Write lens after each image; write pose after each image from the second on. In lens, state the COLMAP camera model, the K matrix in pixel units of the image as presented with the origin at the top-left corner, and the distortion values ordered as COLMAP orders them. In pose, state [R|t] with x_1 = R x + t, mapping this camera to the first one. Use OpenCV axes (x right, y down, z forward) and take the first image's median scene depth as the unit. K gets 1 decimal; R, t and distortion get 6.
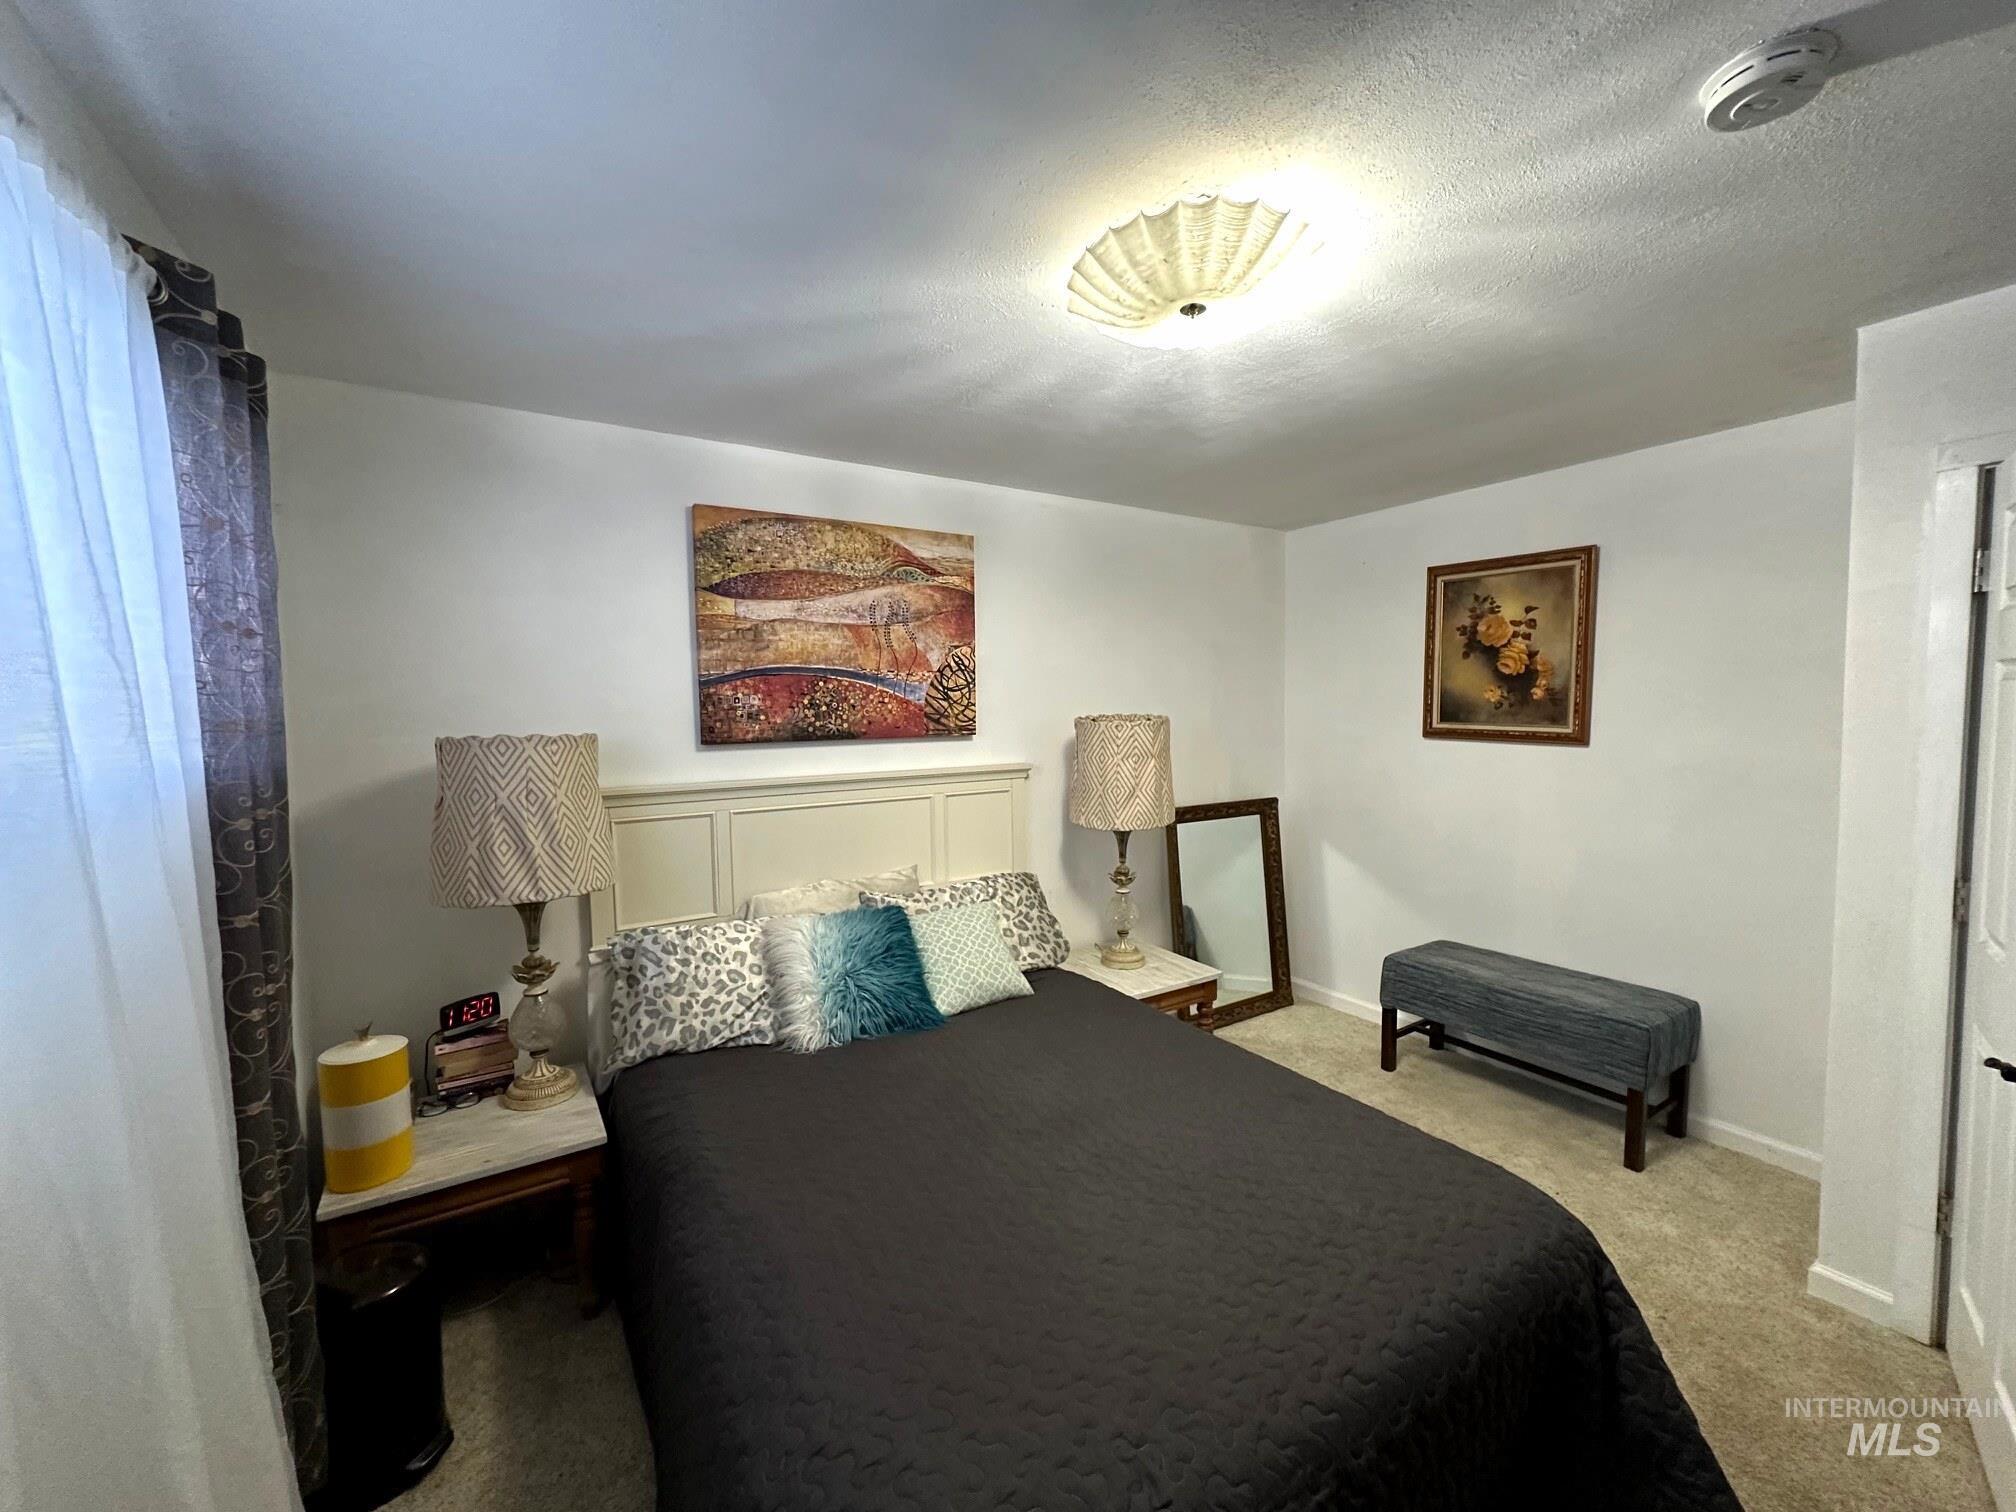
lens RADIAL K [[800.7, 0, 1015.9], [0, 800.7, 755.4], [0, 0, 1]] dist [-0.005477, 0.001381]
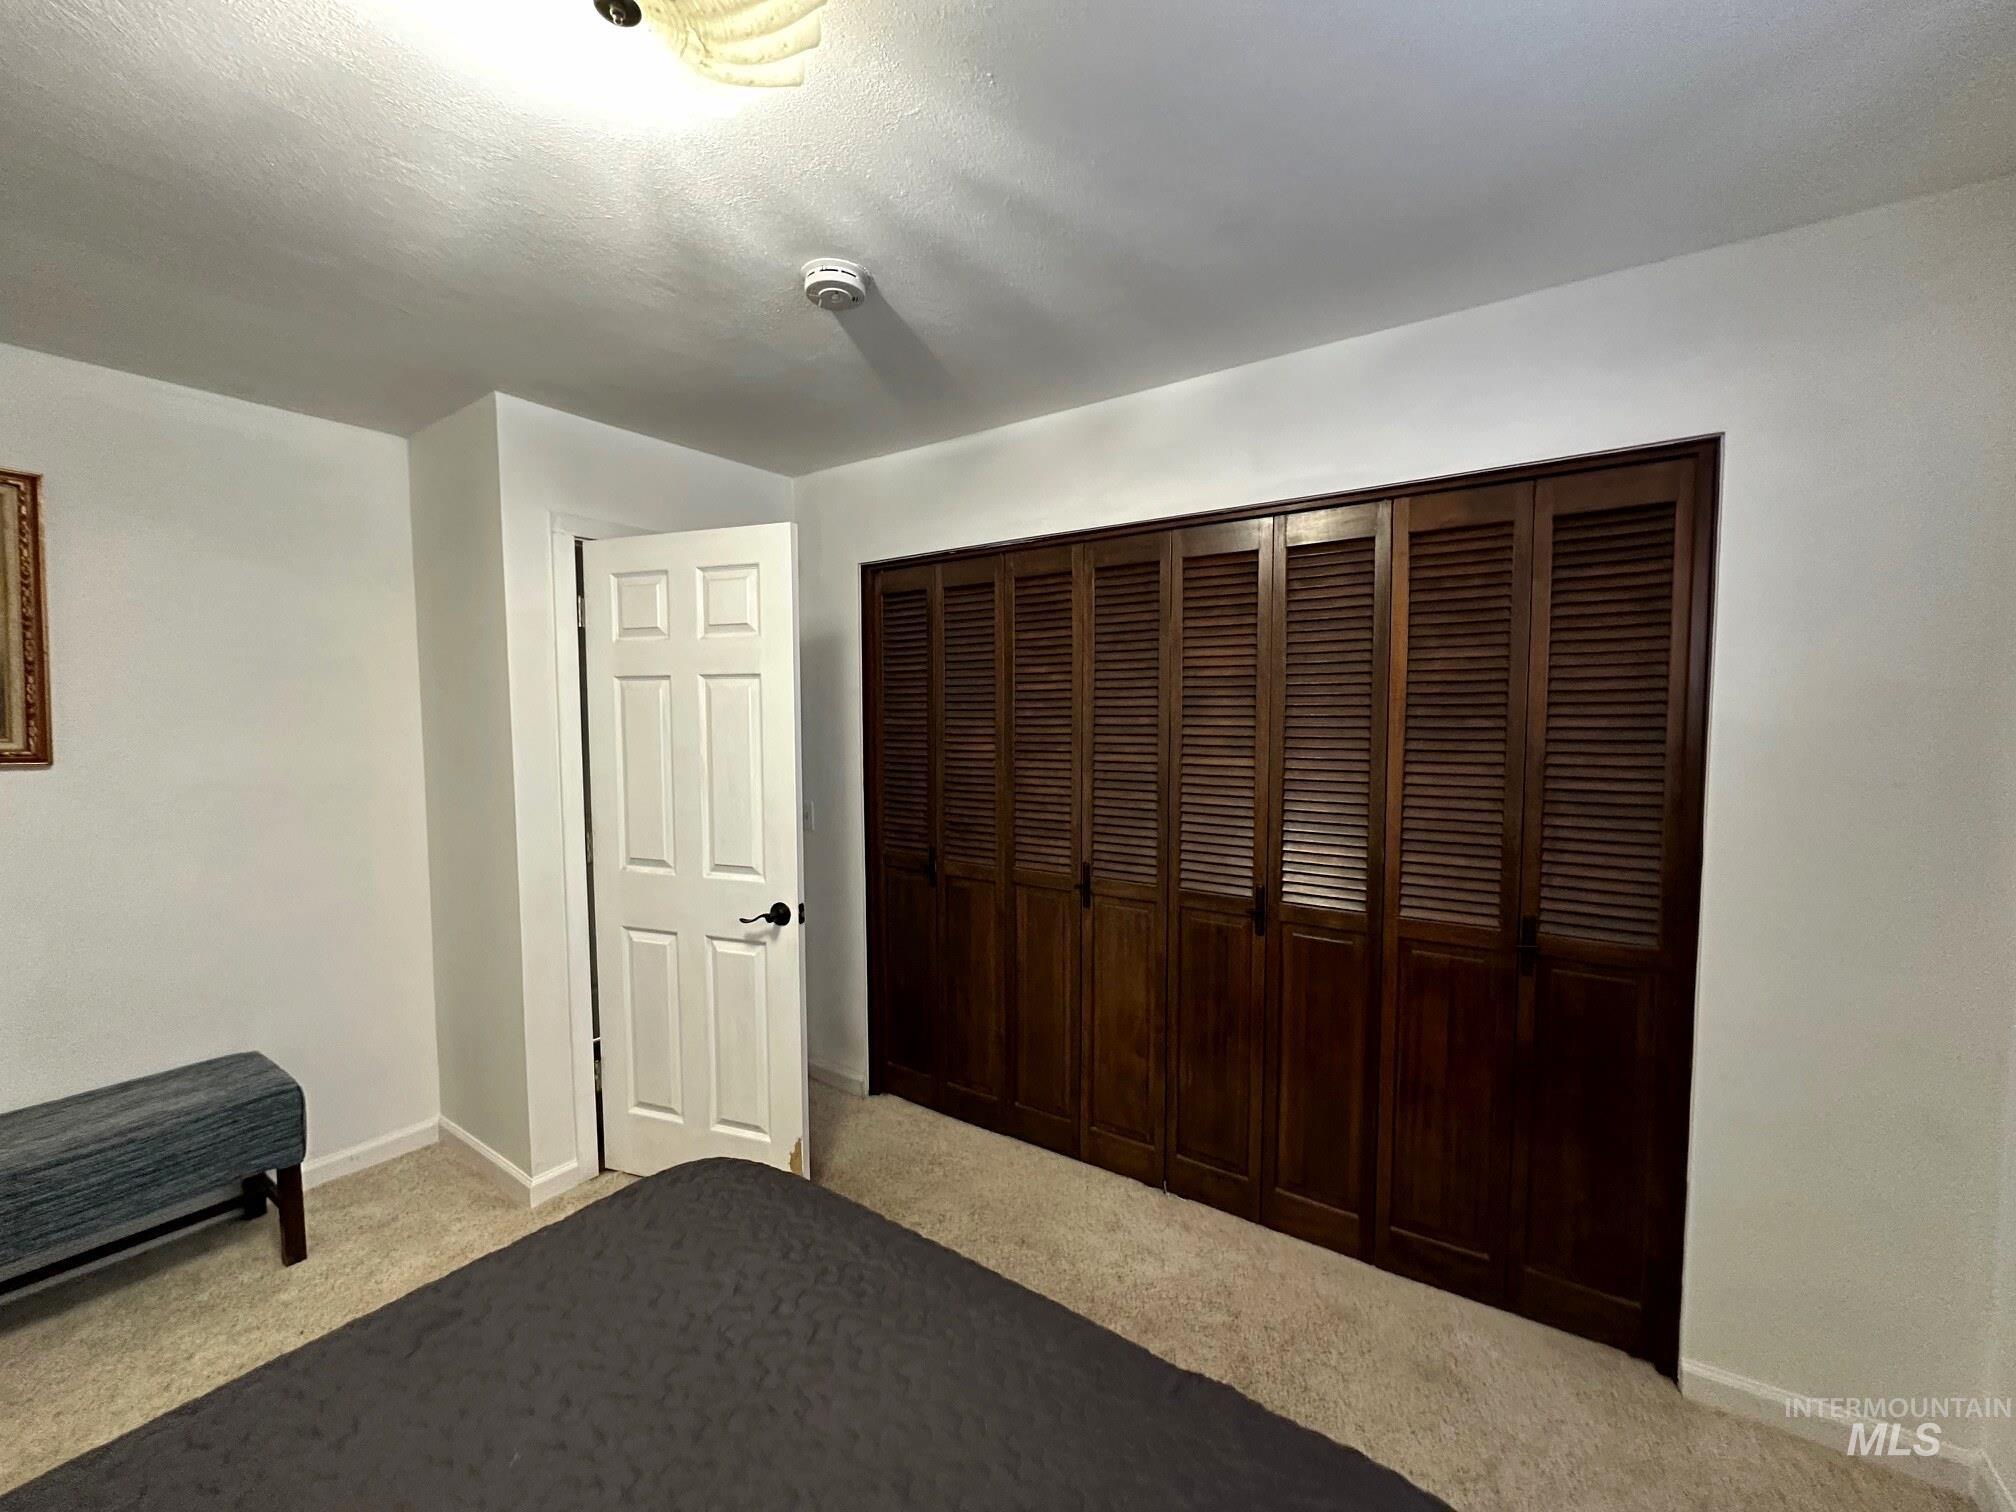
lens RADIAL K [[800.7, 0, 1016.5], [0, 800.7, 763.2], [0, 0, 1]] dist [-0.005477, 0.001381]
pose [[-0.393440, -0.033598, 0.918736, -0.275757], [0.065984, 0.995723, 0.064670, -0.004988], [-0.916979, 0.086066, -0.389540, 0.594818]]
